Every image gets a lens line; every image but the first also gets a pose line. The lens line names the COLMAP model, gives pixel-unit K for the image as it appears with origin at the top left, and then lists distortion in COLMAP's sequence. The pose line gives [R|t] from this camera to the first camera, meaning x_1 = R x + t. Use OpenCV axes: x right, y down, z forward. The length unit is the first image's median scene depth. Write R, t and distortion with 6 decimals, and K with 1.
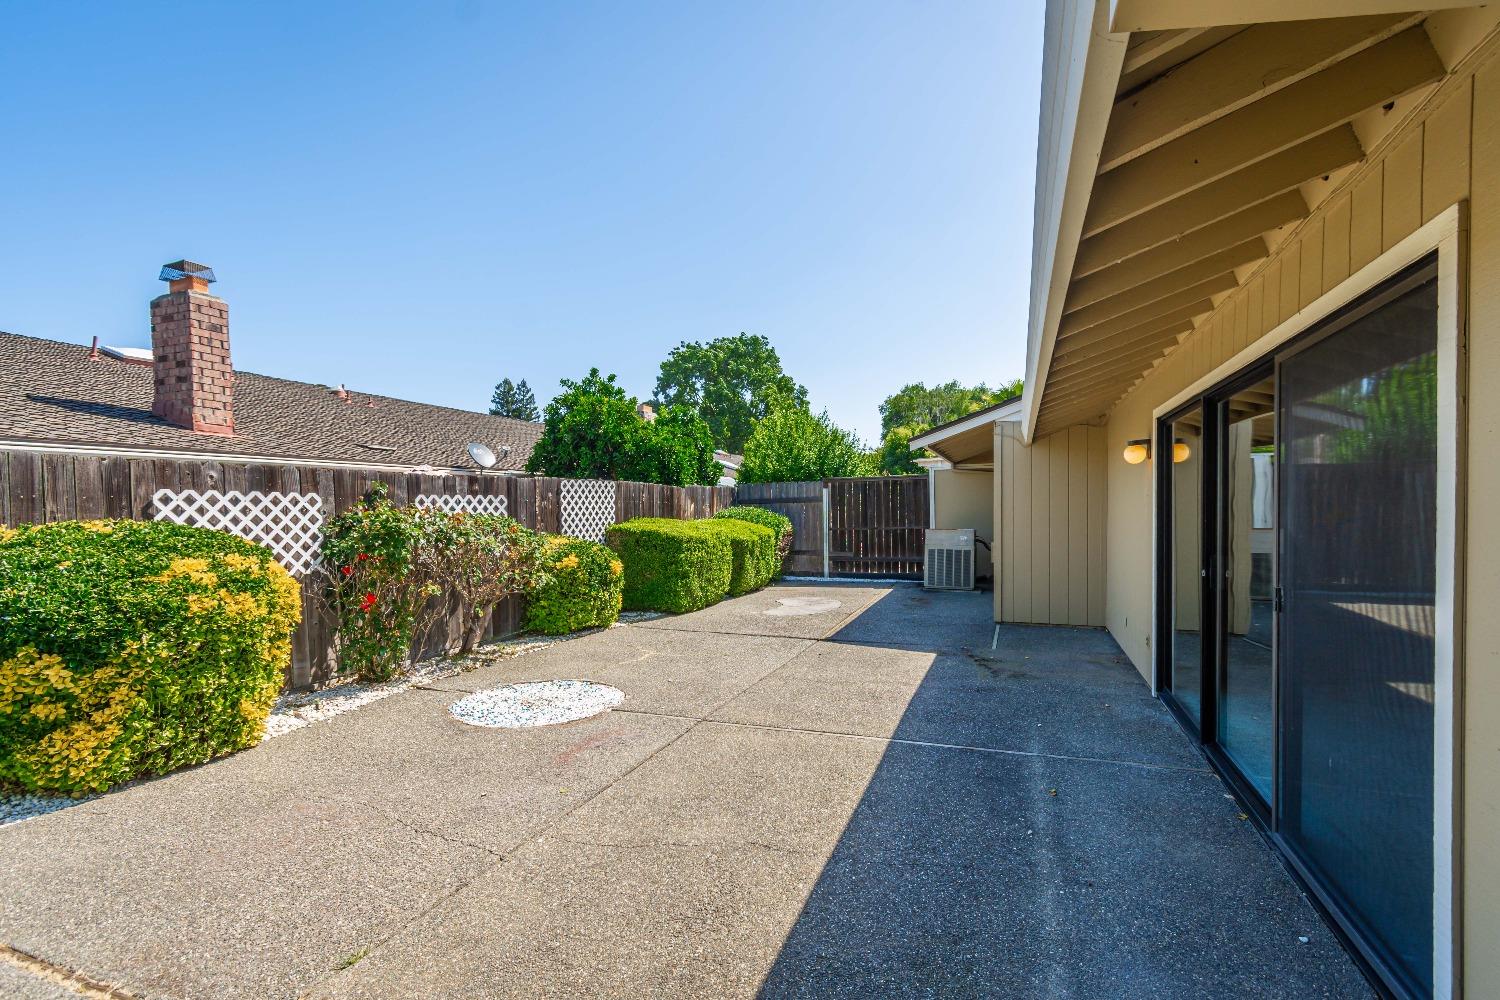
lens RADIAL K [[675.5, 0, 754.3], [0, 675.5, 521.2], [0, 0, 1]] dist [0.001124, 0.000011]
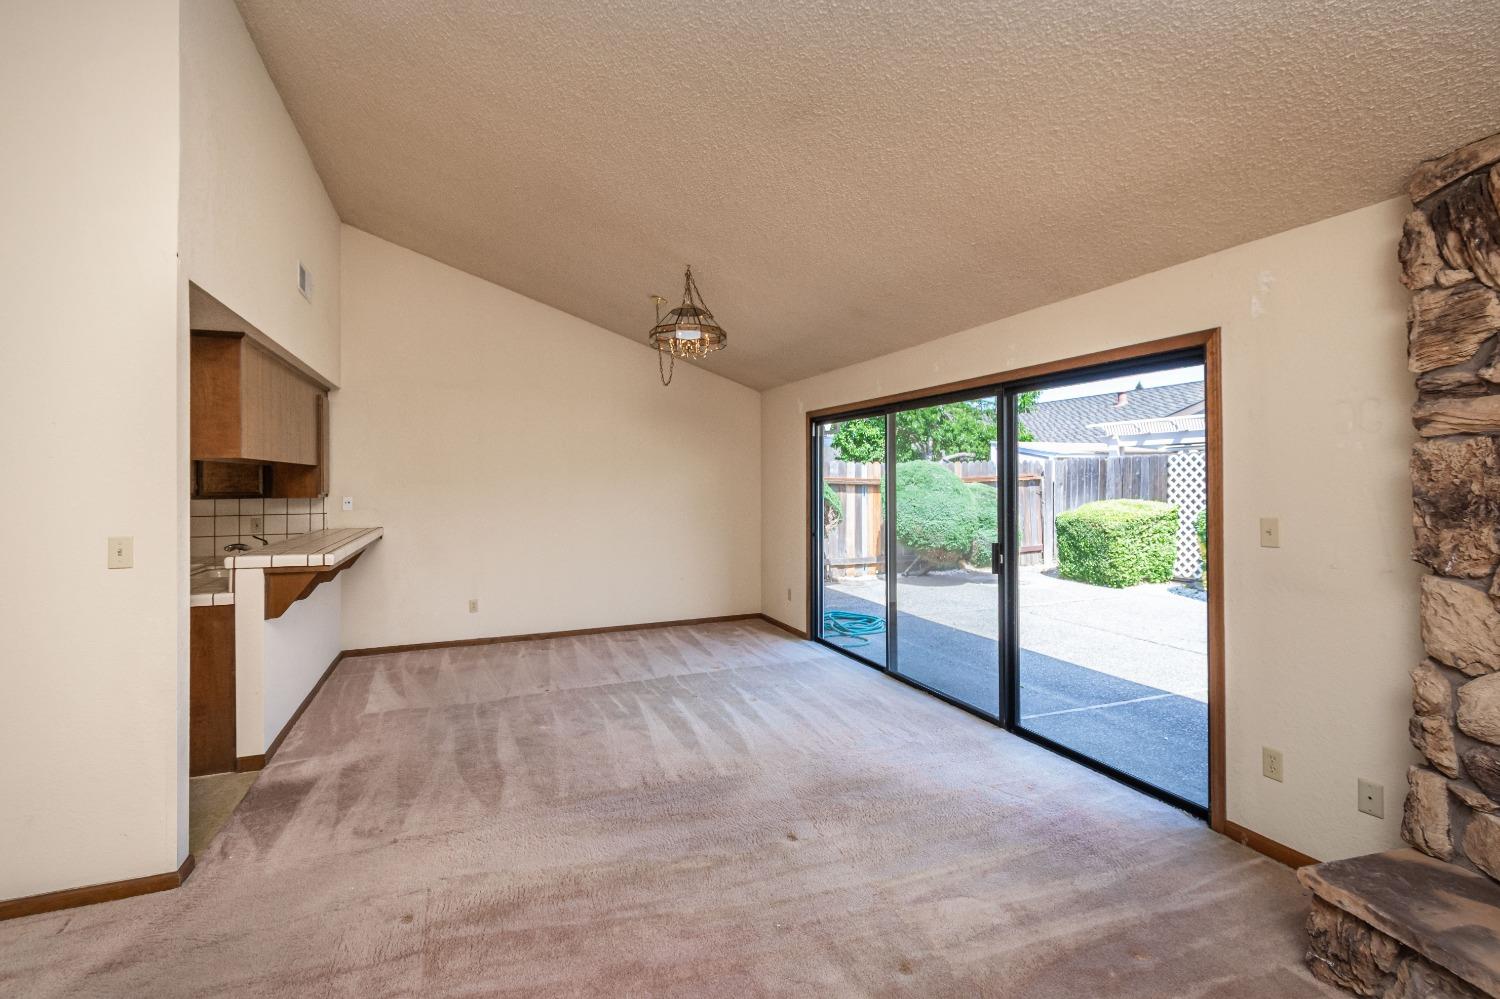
lens RADIAL K [[687.3, 0, 744.3], [0, 687.3, 474.0], [0, 0, 1]] dist [0.000802, 0.000077]
pose [[-0.732228, 0.009500, -0.680993, 0.821647], [-0.000347, 0.999897, 0.014321, -0.031259], [0.681059, 0.010722, -0.732150, 0.733855]]
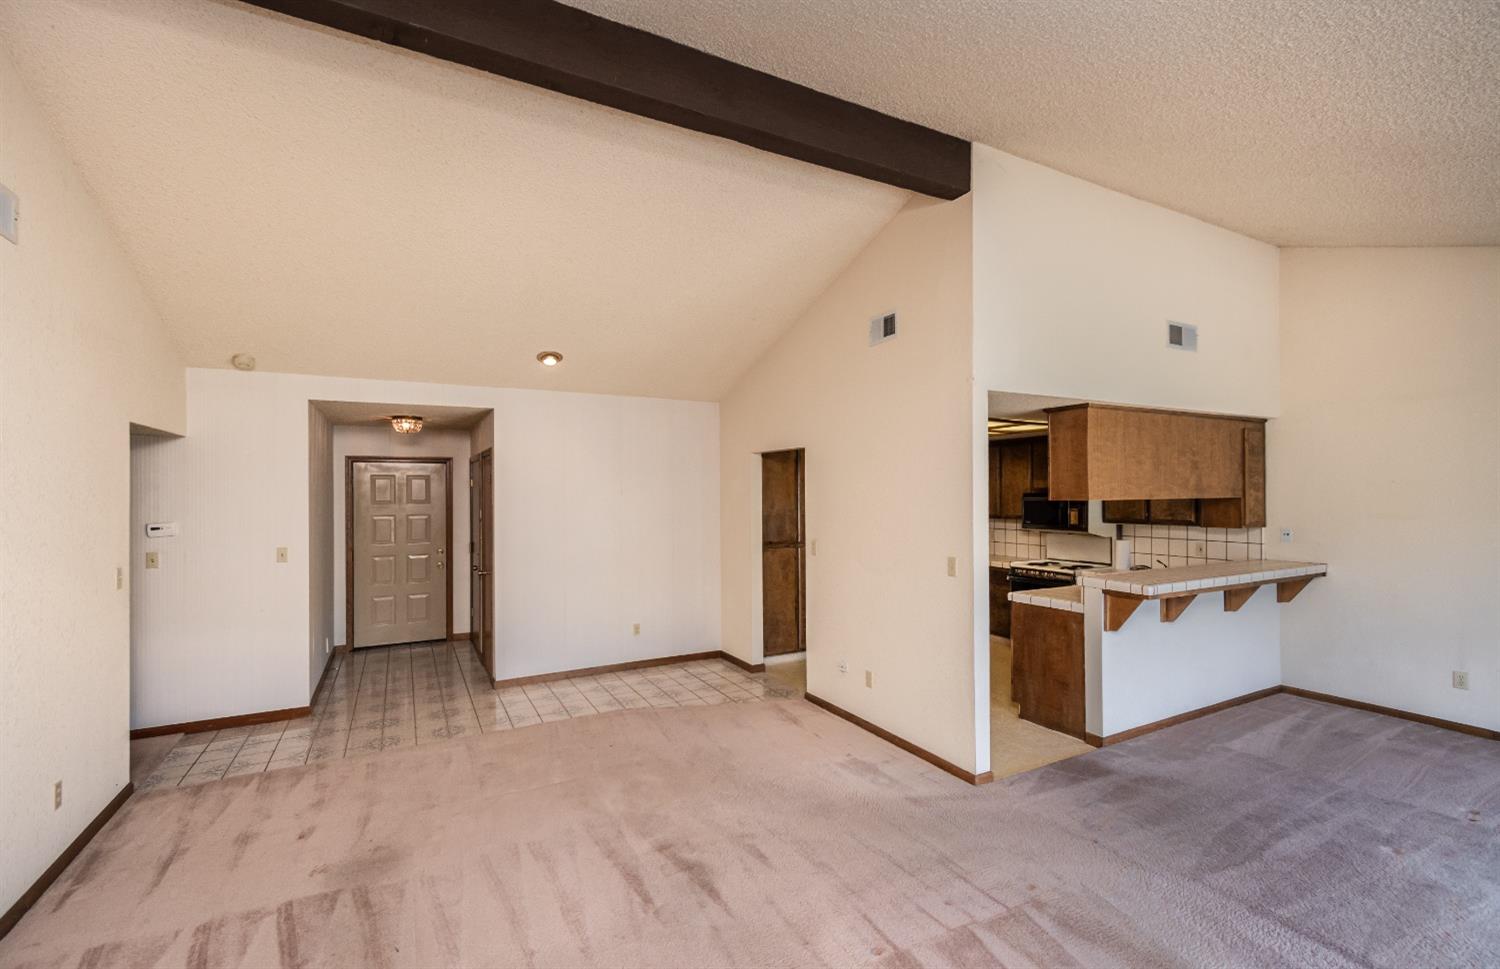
lens RADIAL K [[646.9, 0, 750.1], [0, 646.9, 490.4], [0, 0, 1]] dist [0.002699, 0.000028]
pose [[-0.757849, 0.016163, 0.652230, 0.612389], [0.028060, 0.999576, 0.007833, -0.056739], [-0.651826, 0.024238, -0.757981, 0.779393]]
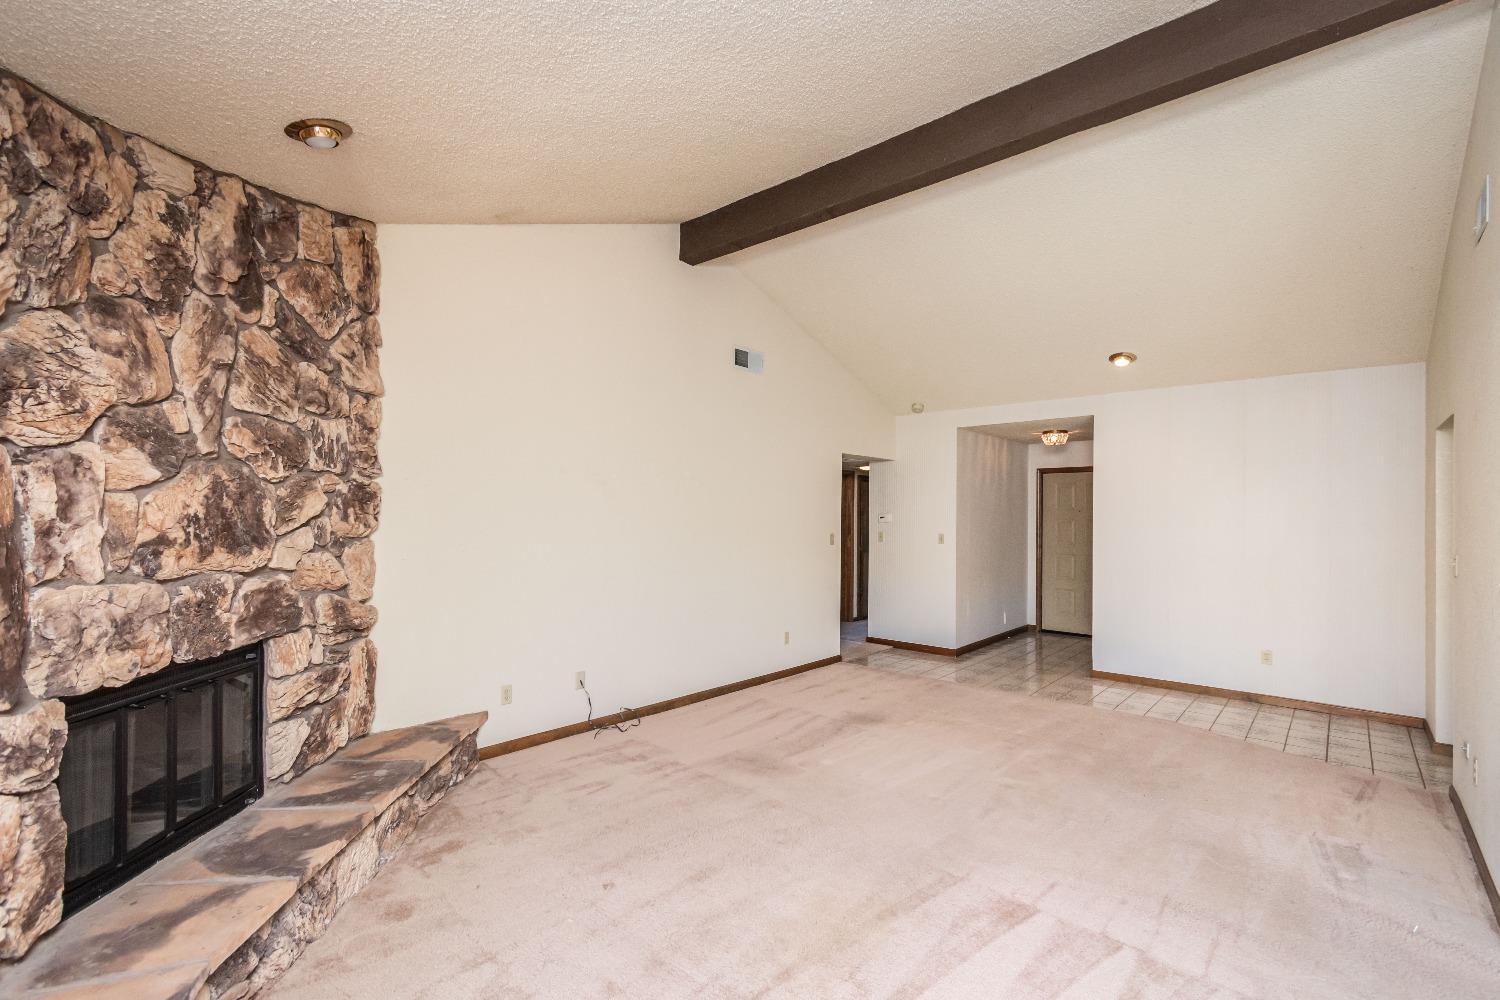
lens RADIAL K [[667.3, 0, 750.1], [0, 667.3, 510.0], [0, 0, 1]] dist [0.001853, -0.000217]
pose [[0.352497, 0.019239, 0.935615, 0.410479], [0.008810, 0.999676, -0.023876, -0.021964], [-0.935771, 0.016659, 0.352214, 0.523889]]
